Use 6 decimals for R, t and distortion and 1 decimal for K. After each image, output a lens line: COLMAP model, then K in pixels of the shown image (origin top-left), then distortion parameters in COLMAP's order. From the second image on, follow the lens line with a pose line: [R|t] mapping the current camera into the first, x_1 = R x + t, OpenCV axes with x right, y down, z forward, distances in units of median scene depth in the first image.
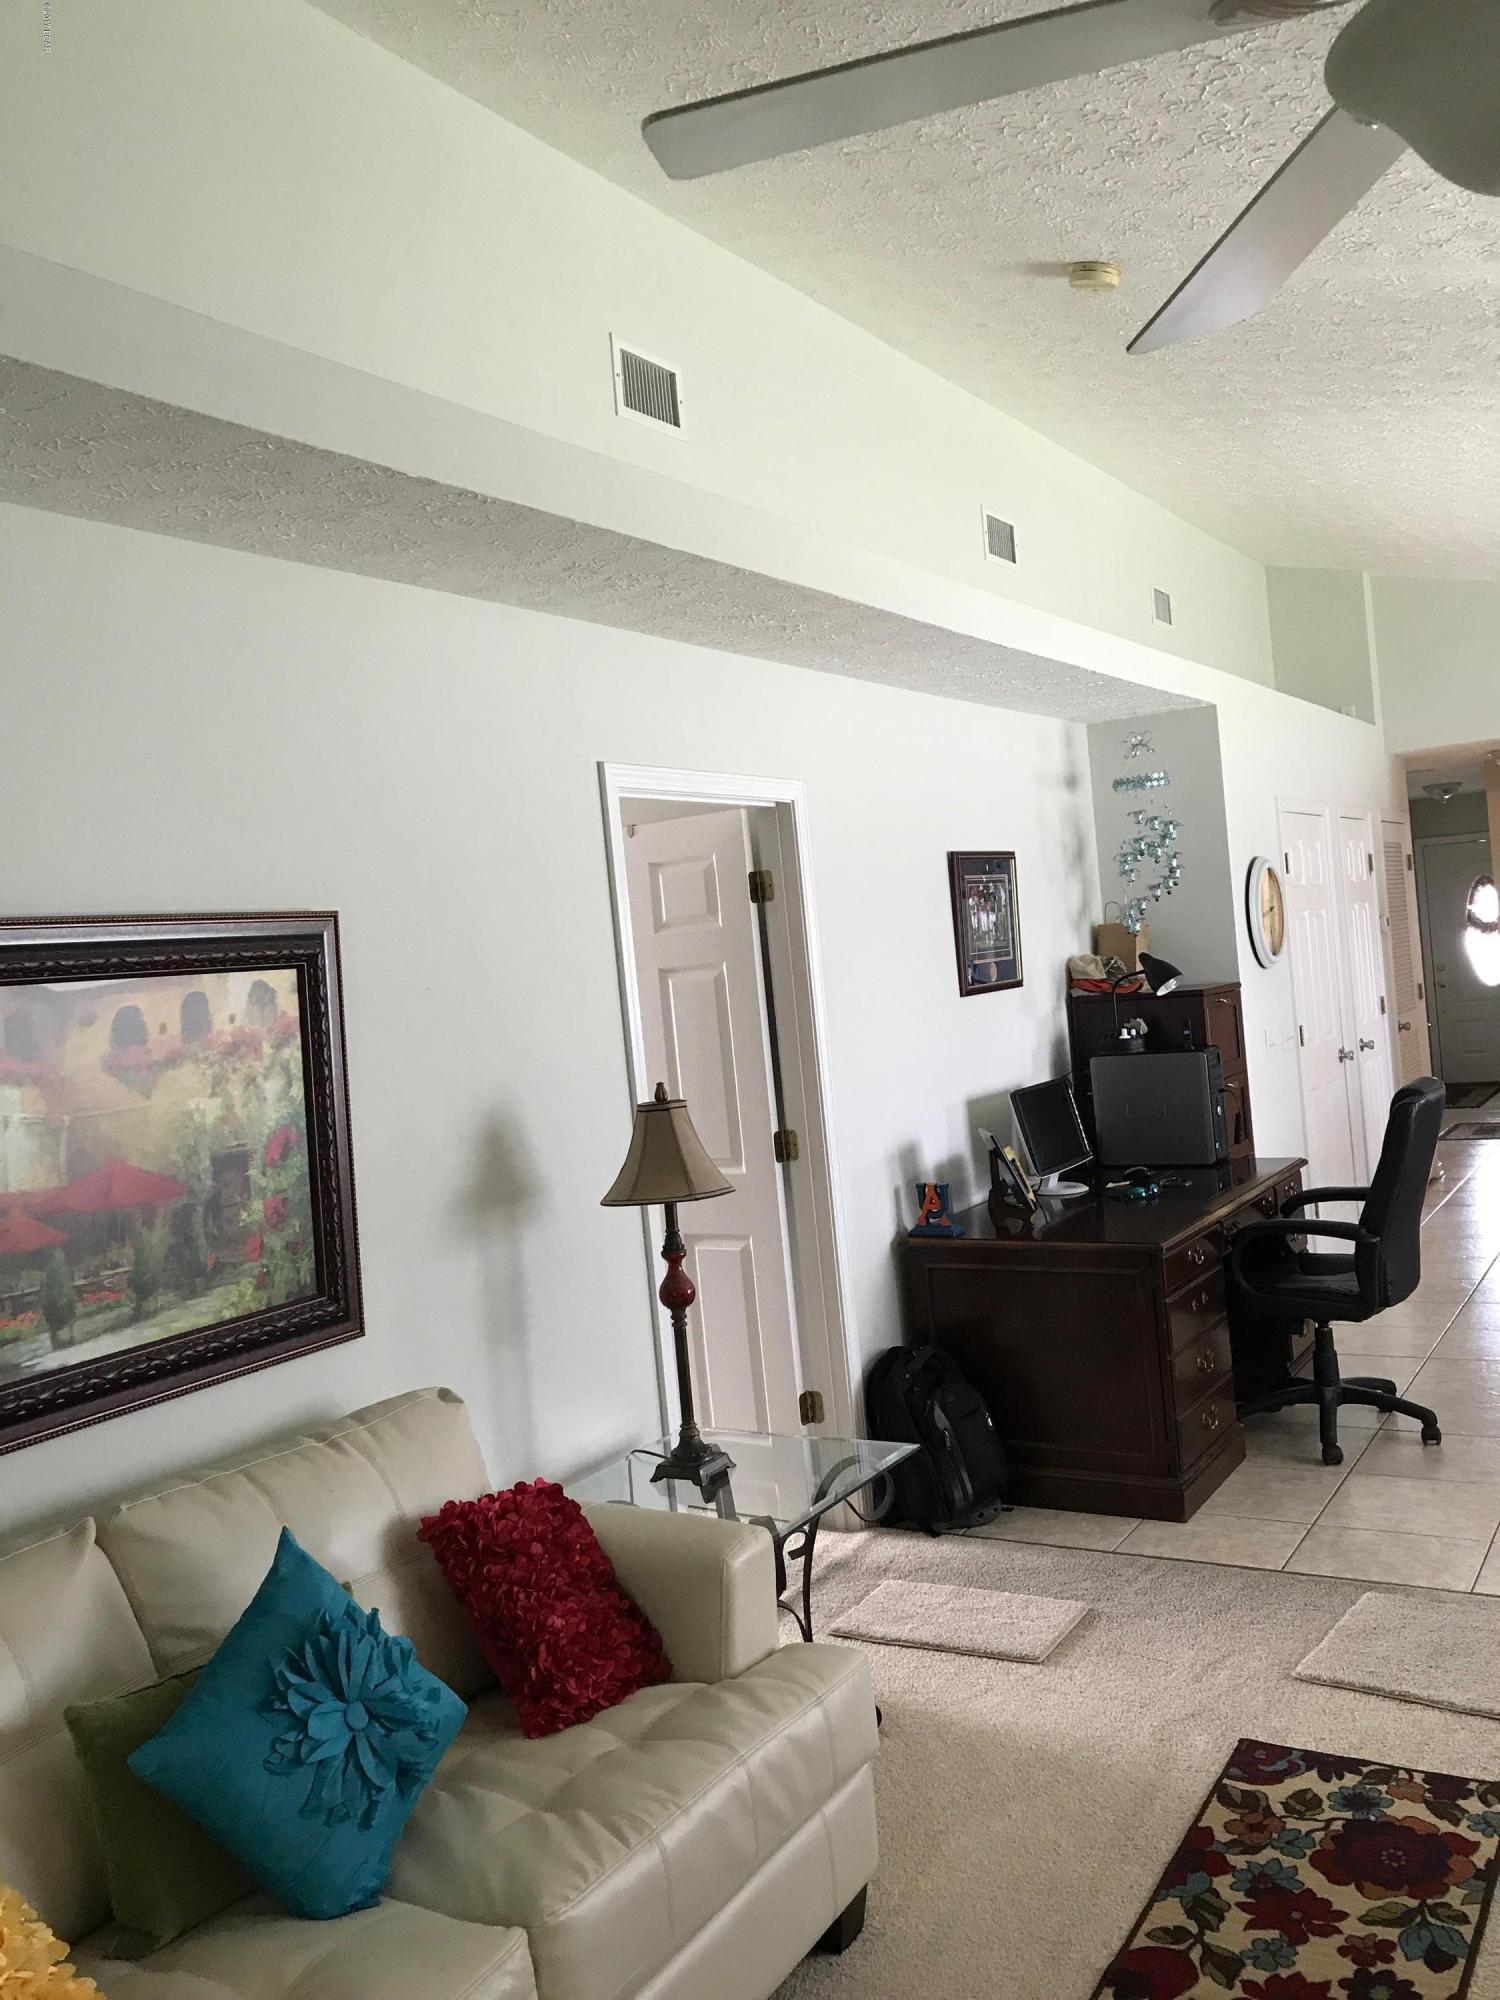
lens RADIAL K [[1618.0, 0, 750.0], [0, 1618.0, 1000.0], [0, 0, 1]] dist [0.050008, -0.077255]
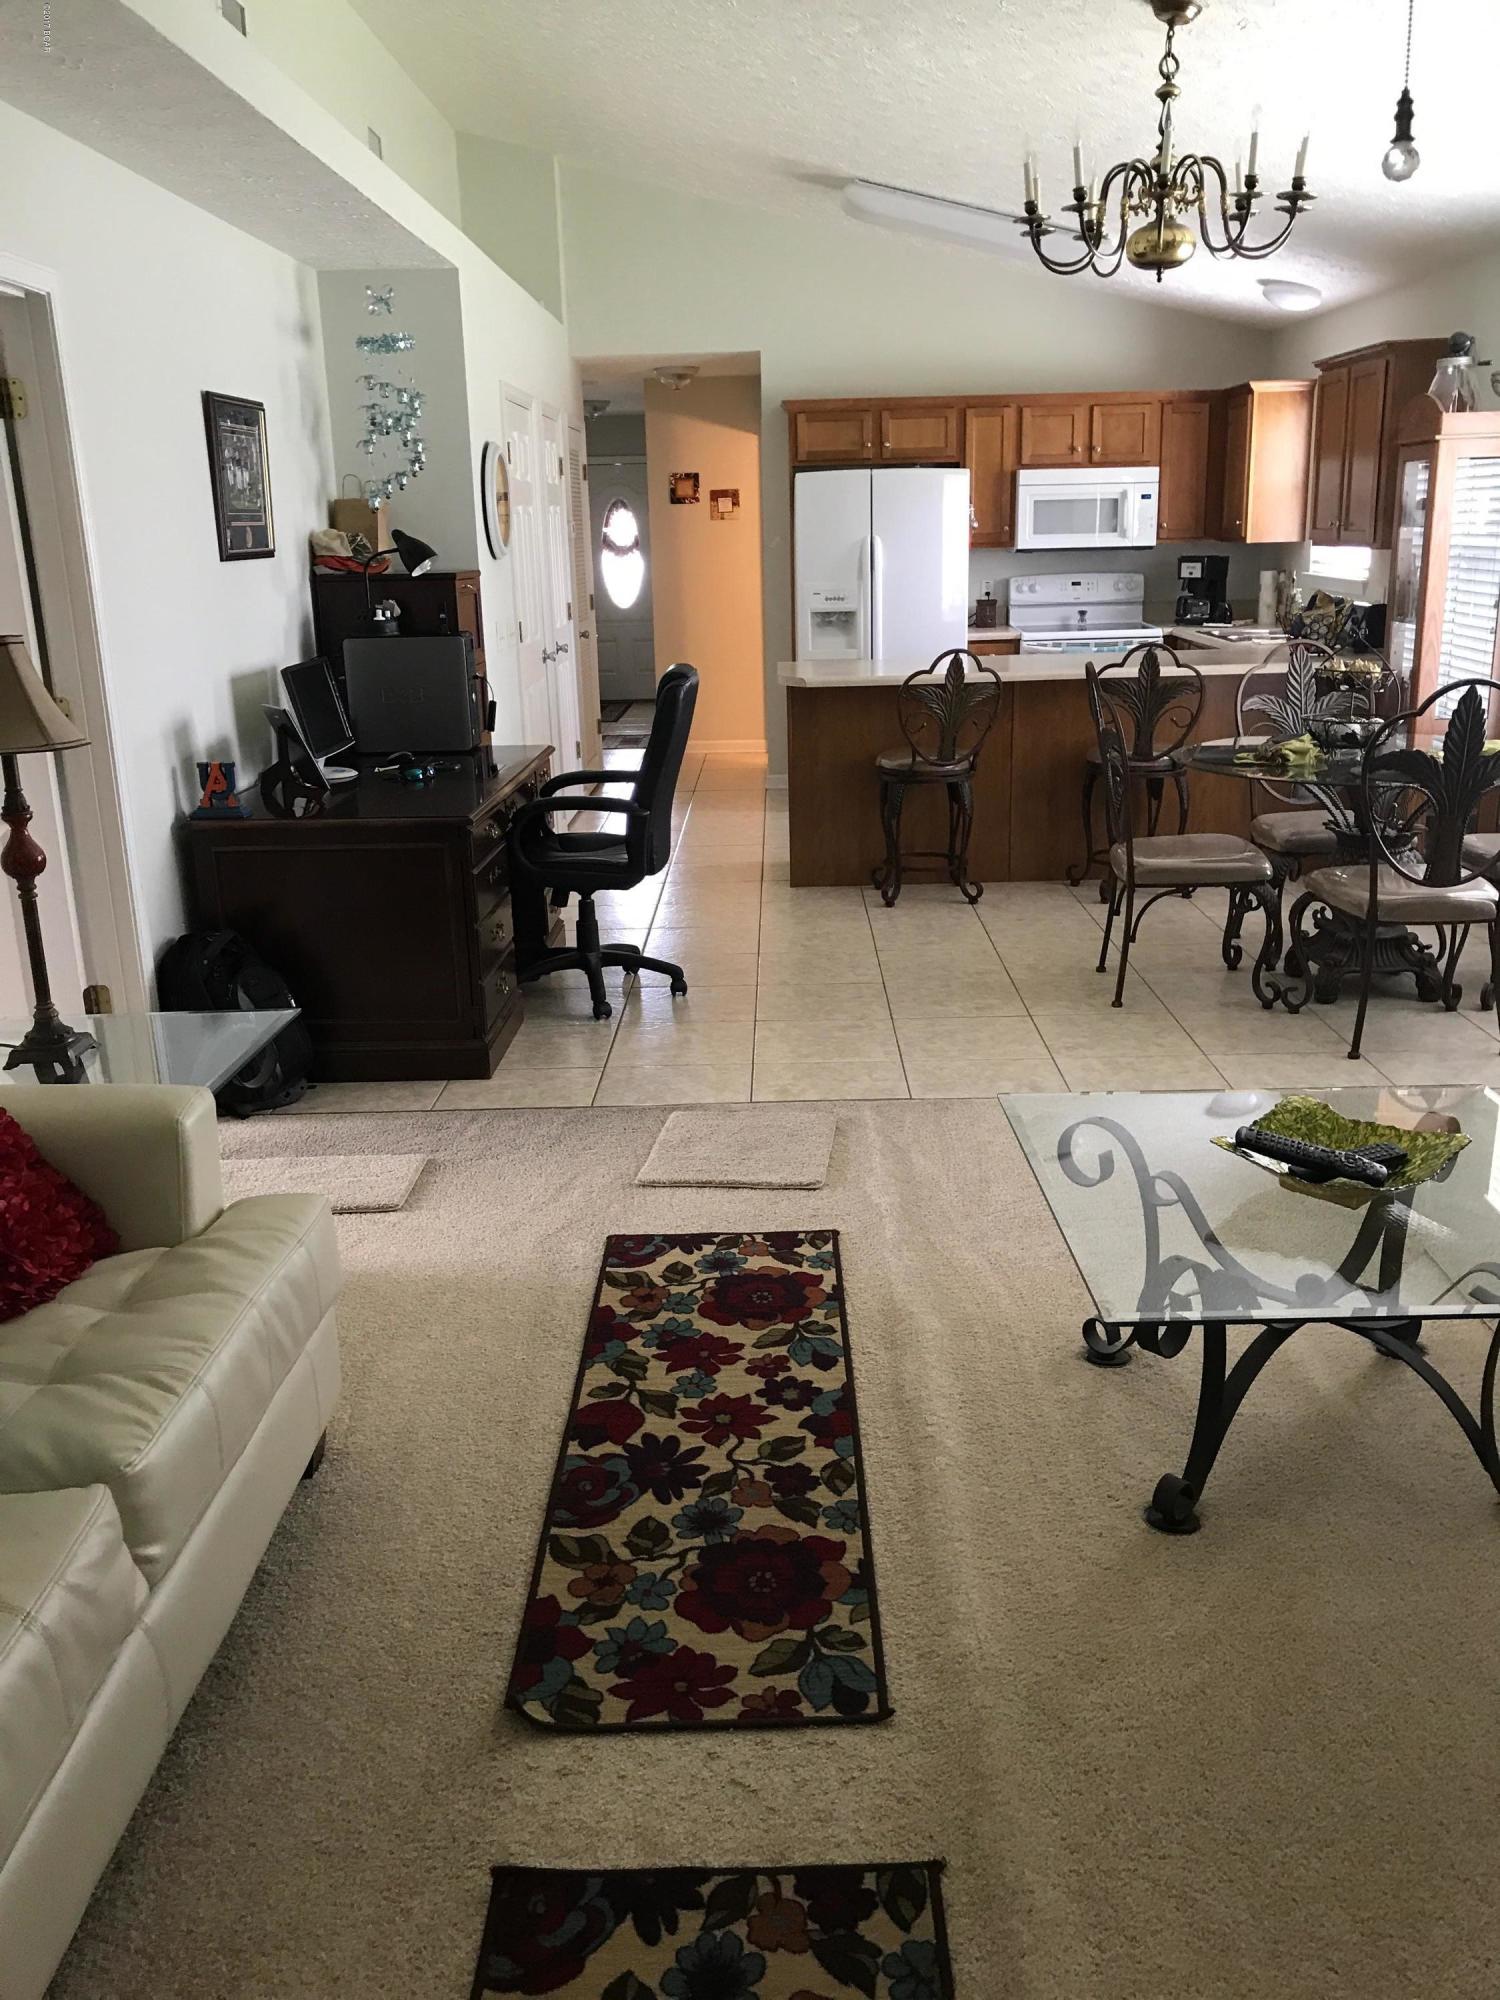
lens RADIAL K [[1618.0, 0, 750.0], [0, 1618.0, 1000.0], [0, 0, 1]] dist [0.050008, -0.077255]
pose [[0.854412, -0.078424, 0.513644, -0.188027], [-0.037626, 0.976610, 0.211699, 0.061384], [-0.518232, -0.200205, 0.831477, 0.063877]]
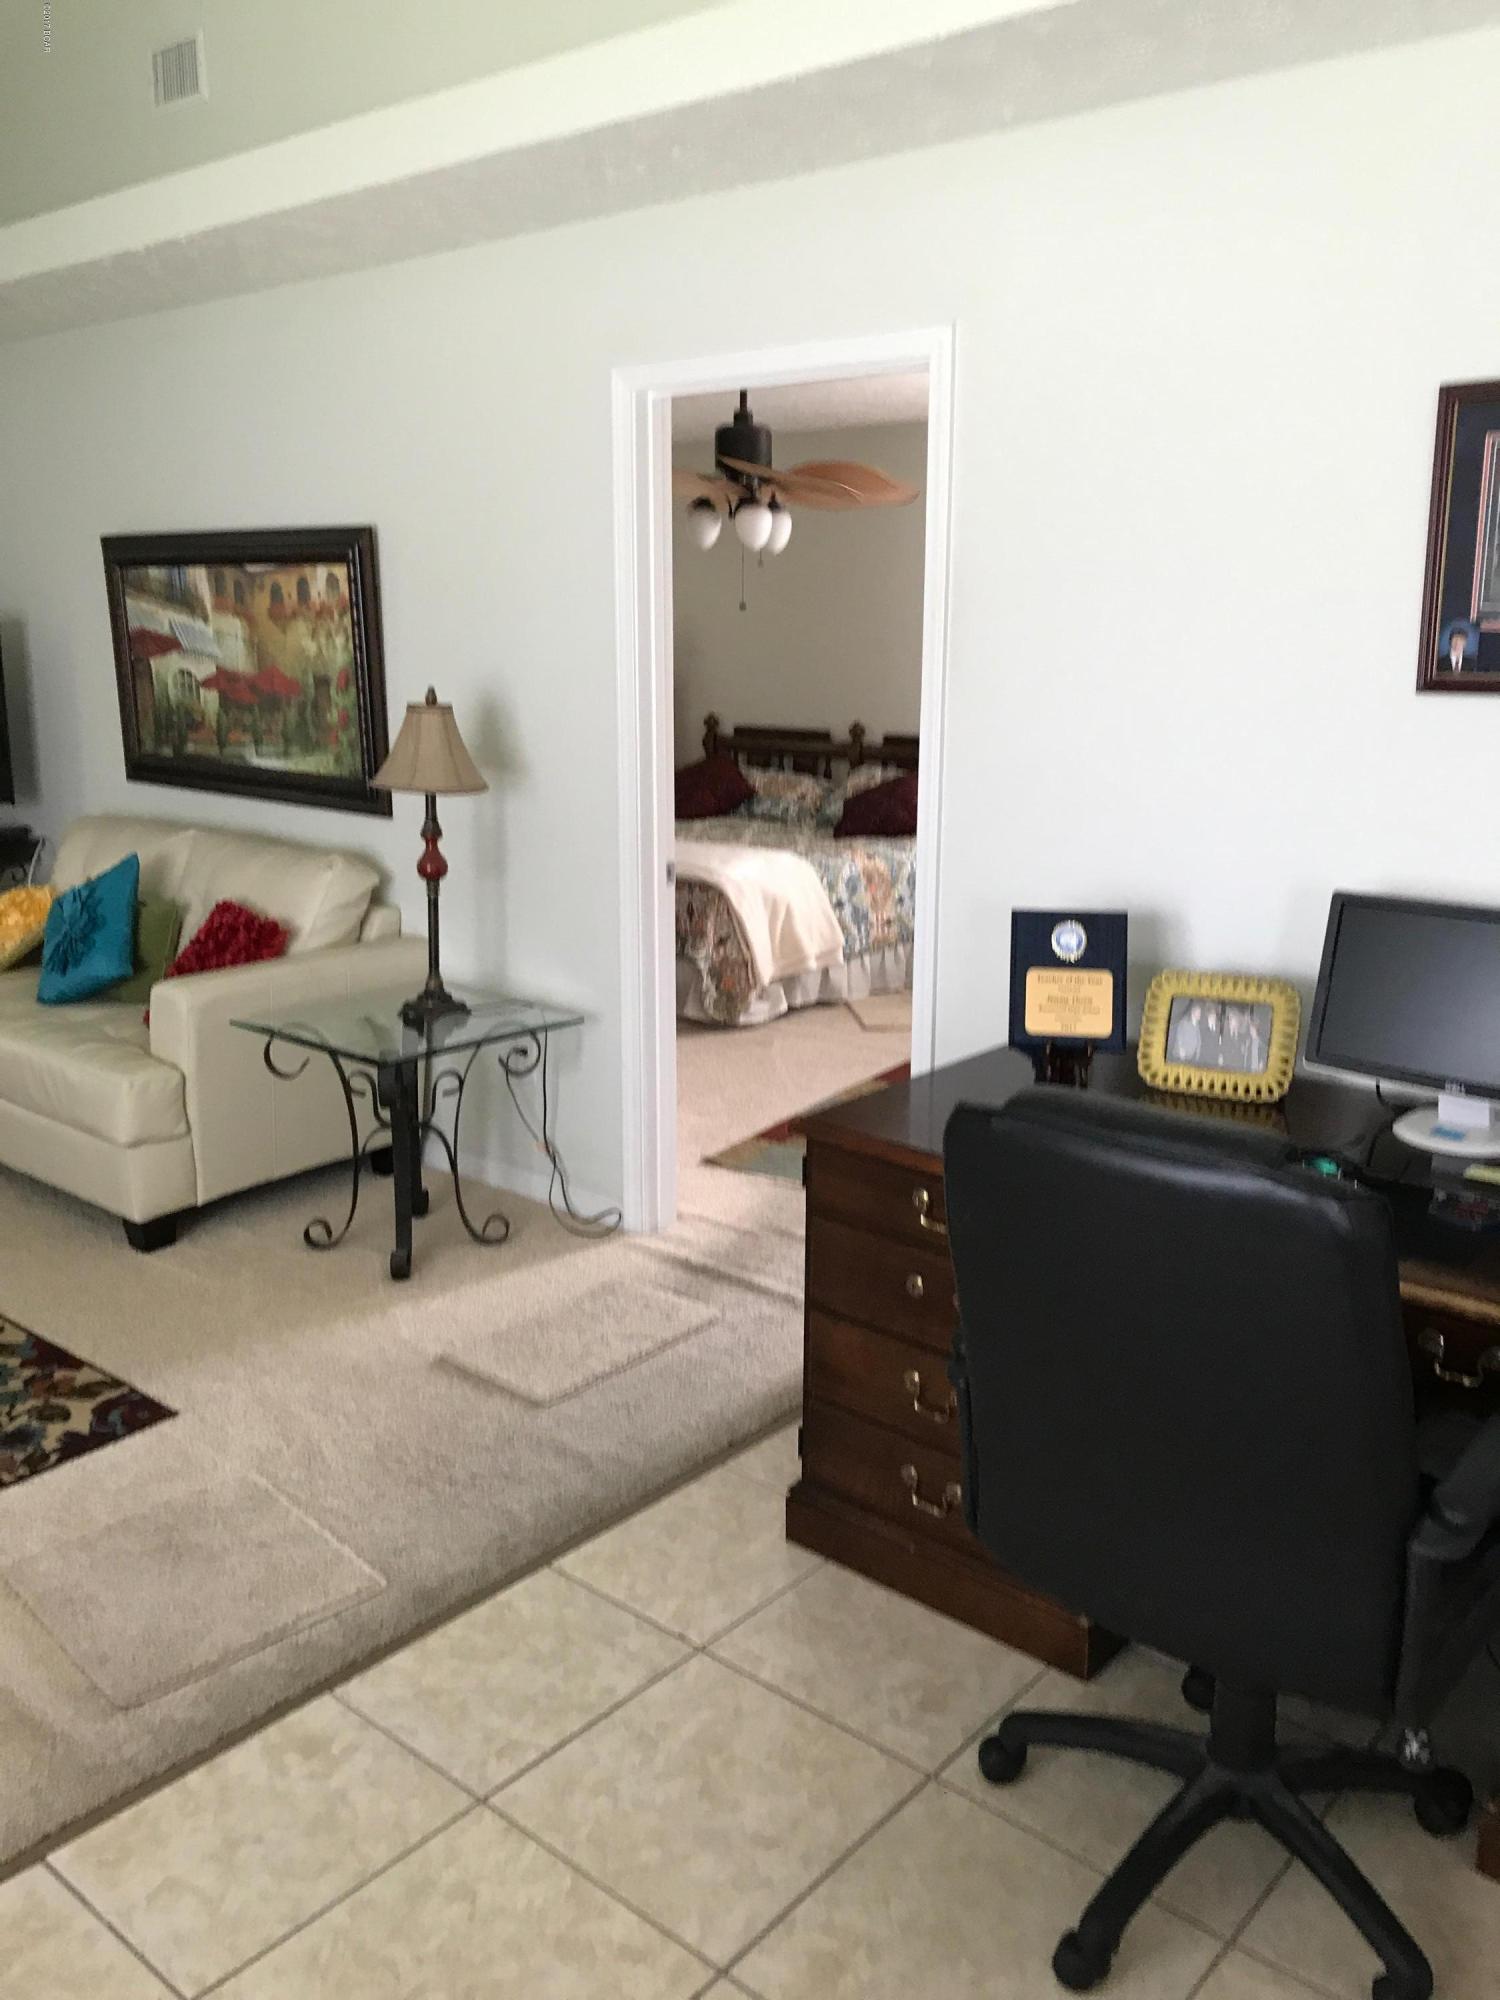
lens RADIAL K [[1674.2, 0, 741.9], [0, 1674.2, 938.7], [0, 0, 1]] dist [0.053153, 0.003378]
pose [[-0.153281, 0.286133, -0.945850, 1.250706], [-0.016052, 0.956314, 0.291900, -0.150384], [0.988052, 0.059925, -0.141992, 1.598767]]
